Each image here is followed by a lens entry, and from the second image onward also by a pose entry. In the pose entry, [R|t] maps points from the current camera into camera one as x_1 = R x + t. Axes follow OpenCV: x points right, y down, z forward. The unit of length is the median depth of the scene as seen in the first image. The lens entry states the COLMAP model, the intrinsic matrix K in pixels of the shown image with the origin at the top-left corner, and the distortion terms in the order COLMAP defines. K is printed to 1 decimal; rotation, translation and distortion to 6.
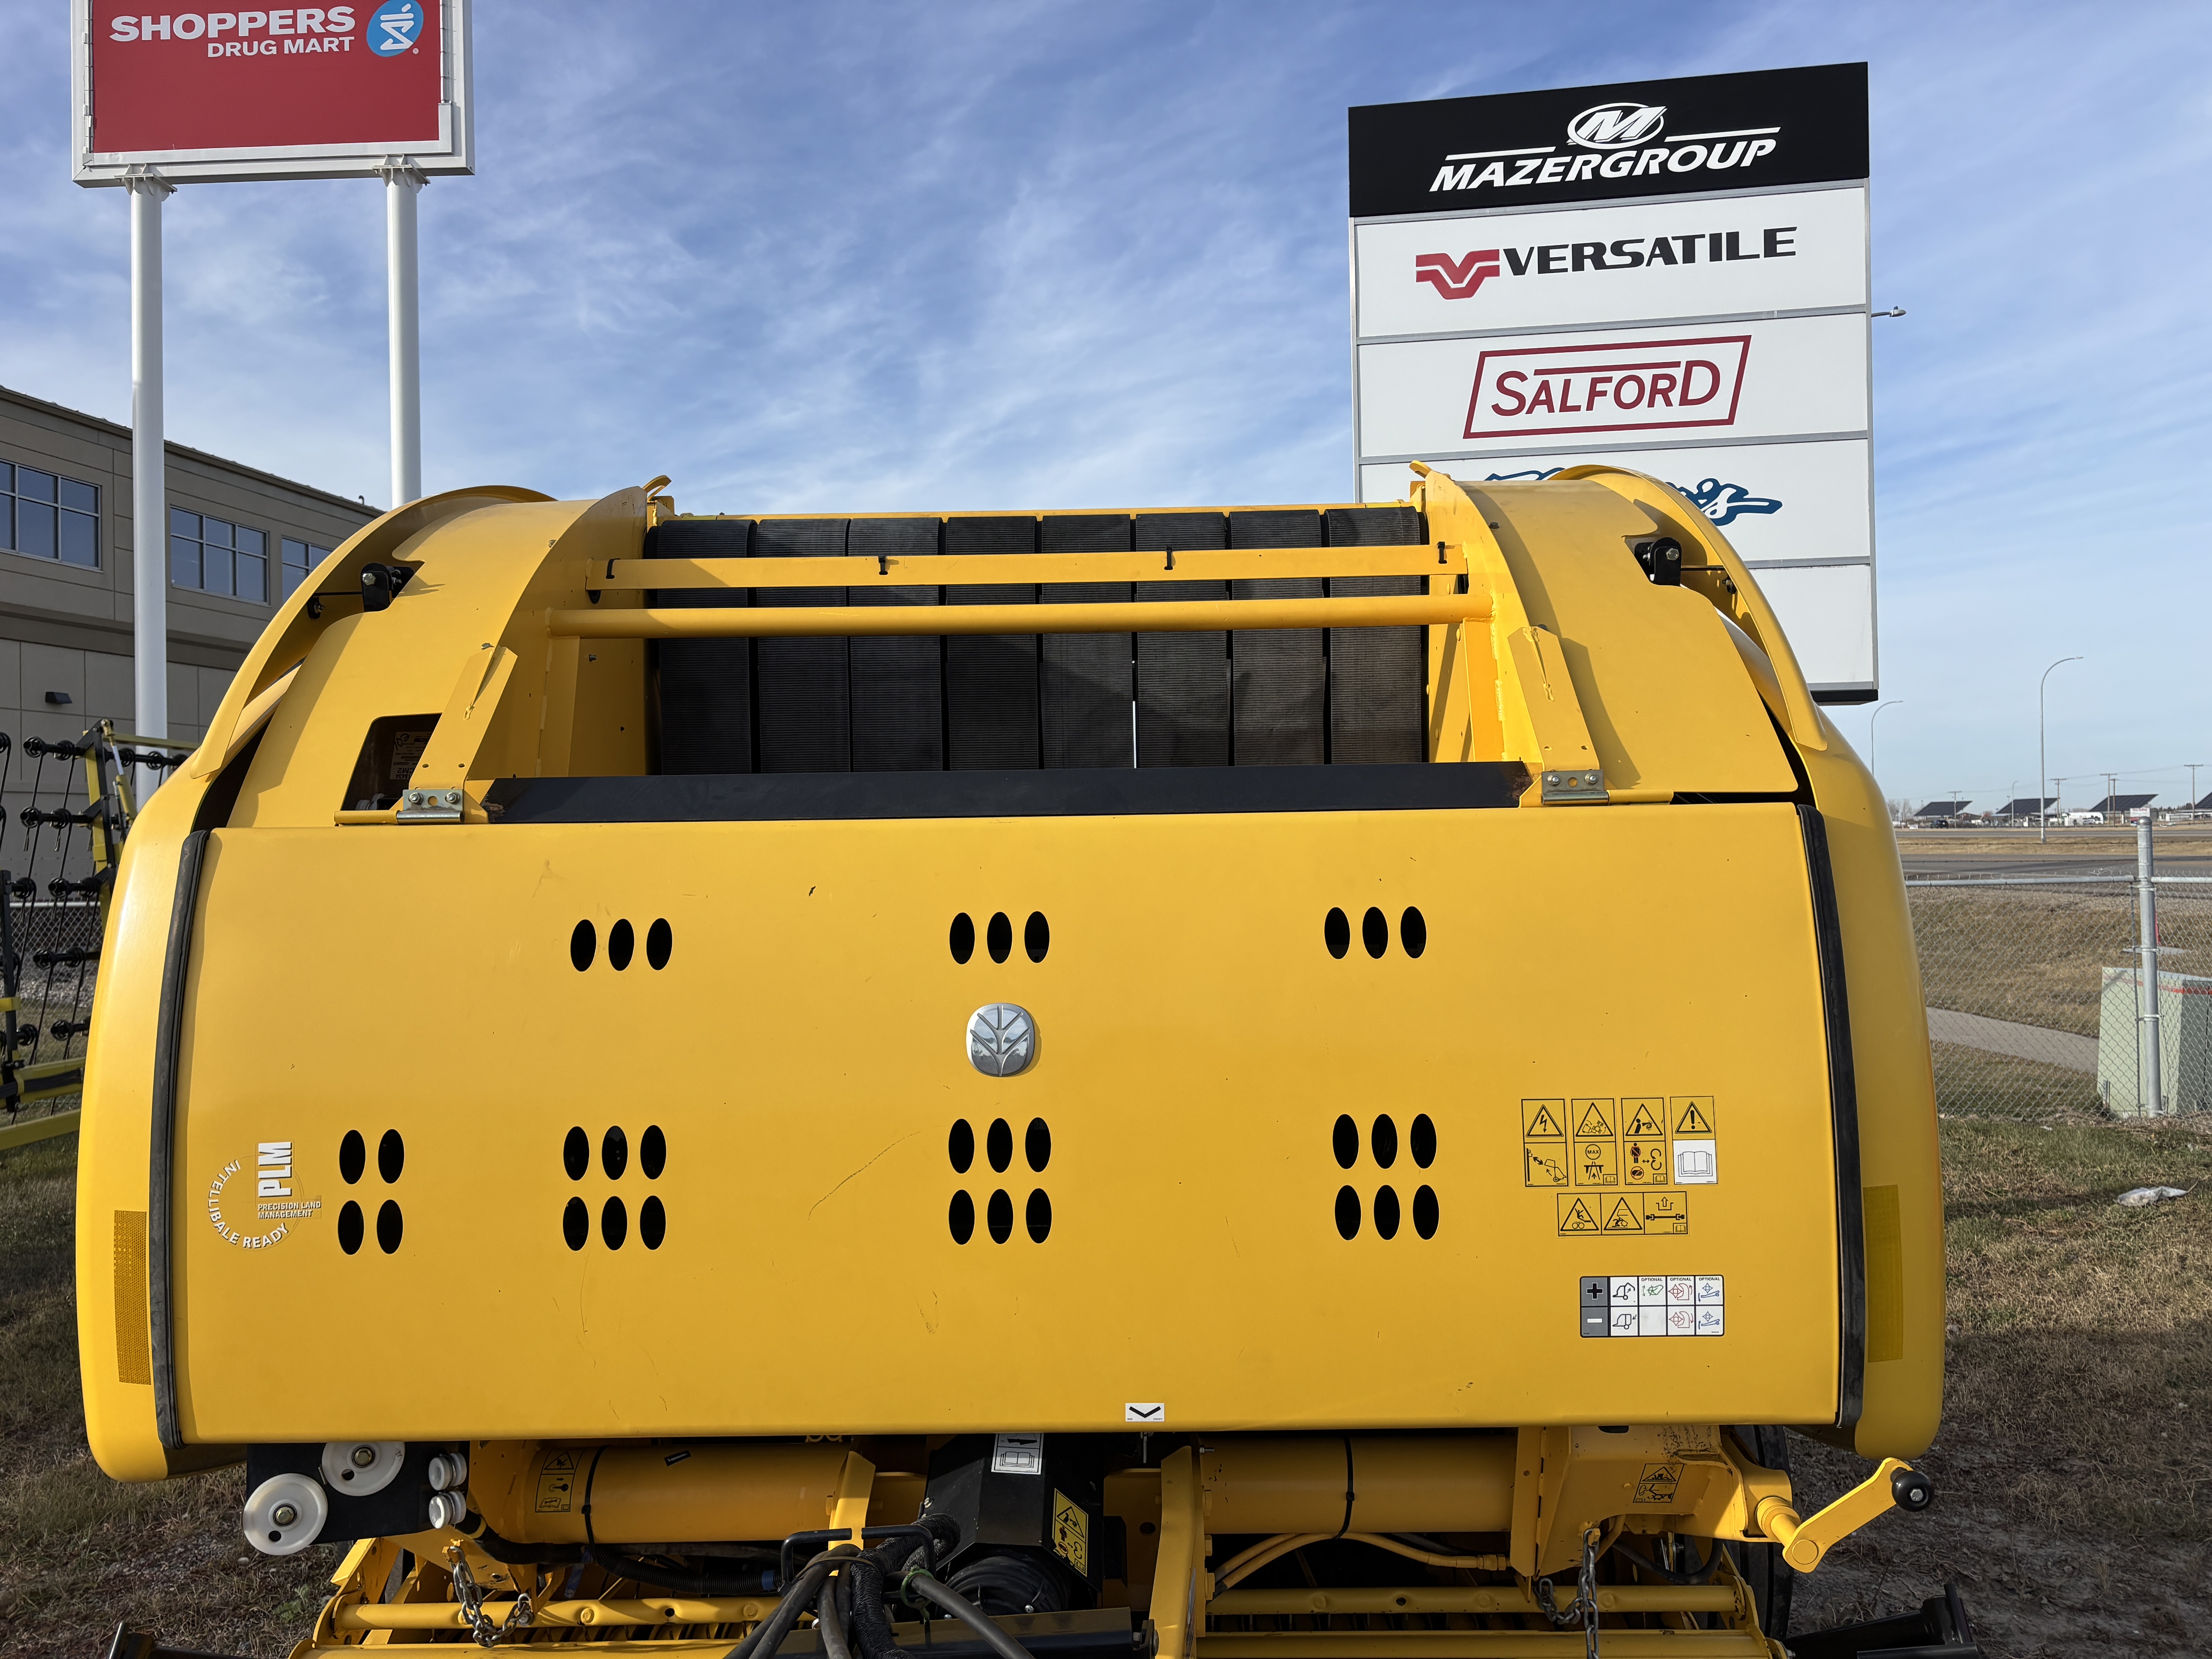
lens RADIAL K [[1652.2, 0, 1106.0], [0, 1652.2, 829.5], [0, 0, 1]] dist [0.015892, 0.068134]
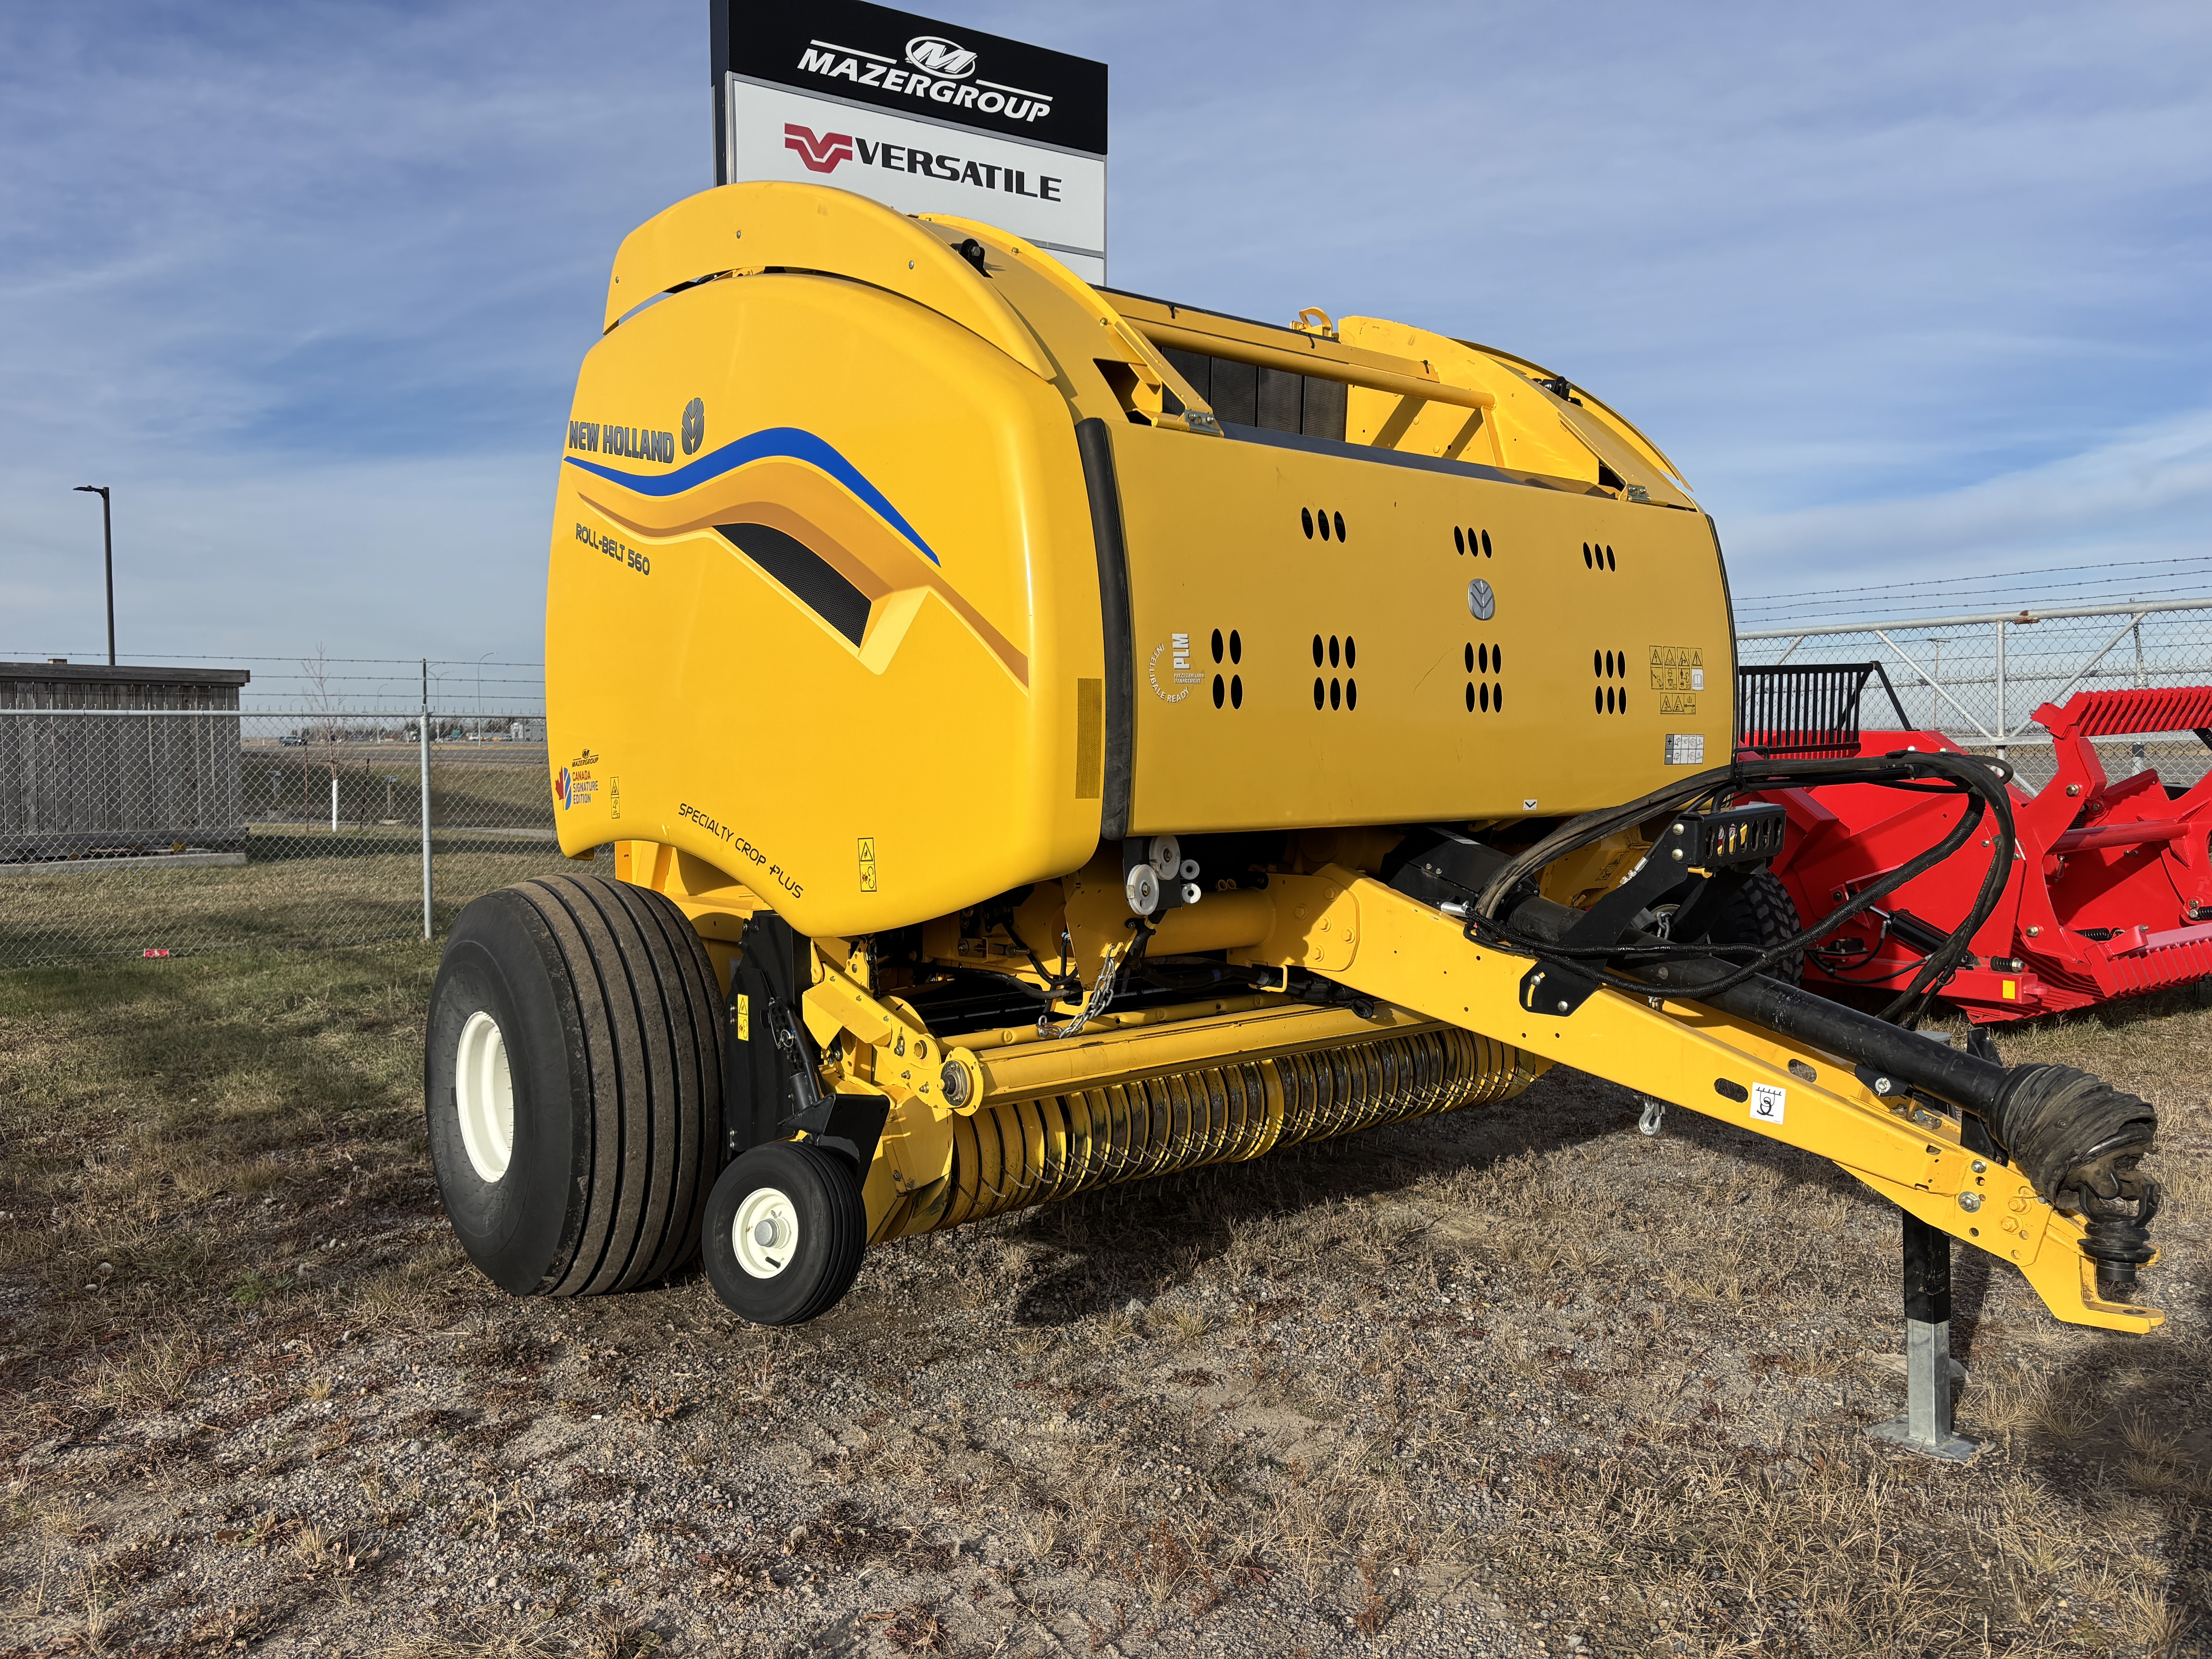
lens RADIAL K [[1652.2, 0, 1106.0], [0, 1652.2, 829.5], [0, 0, 1]] dist [0.015892, 0.068134]
pose [[0.768335, -0.021223, 0.639697, -0.388200], [-0.014699, 0.998601, 0.050784, 0.074394], [-0.639880, -0.048422, 0.766948, -0.029279]]
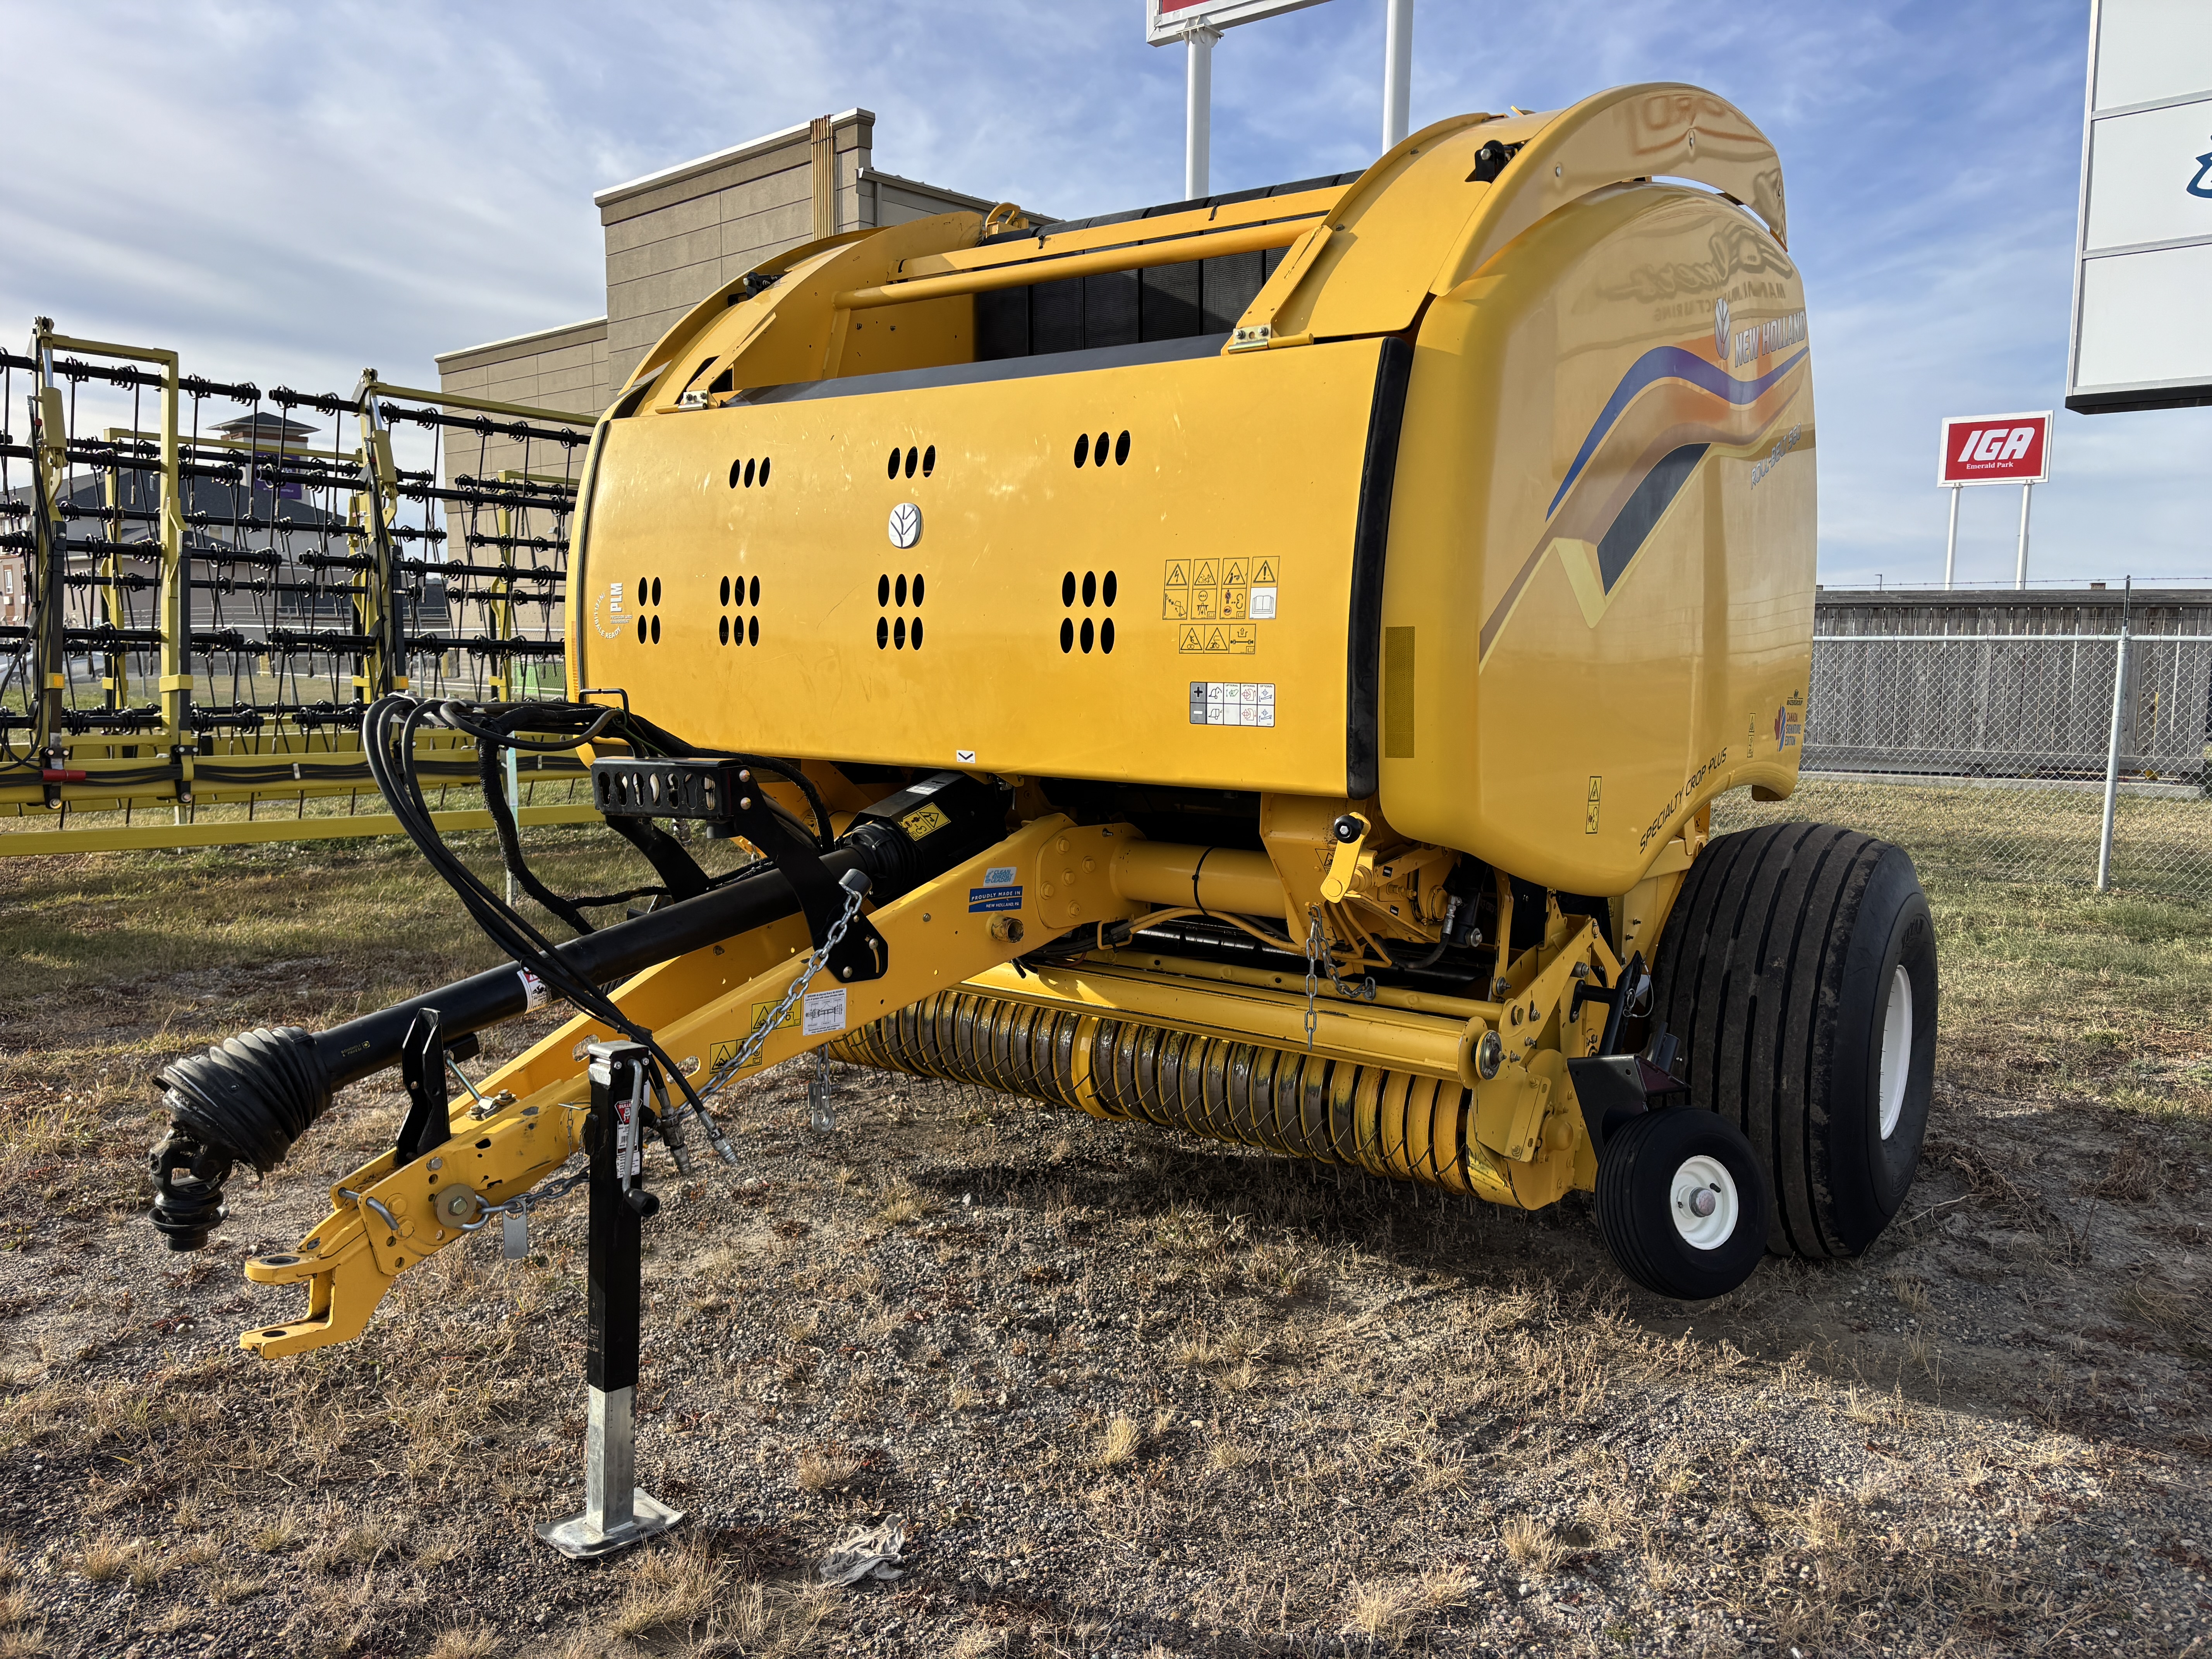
lens RADIAL K [[1636.4, 0, 1106.0], [0, 1636.4, 829.5], [0, 0, 1]] dist [0.105765, -0.000954]
pose [[0.812981, 0.090699, -0.575183, 0.270554], [-0.022464, 0.991944, 0.124666, 0.056032], [0.581857, -0.088431, 0.808469, -0.055263]]
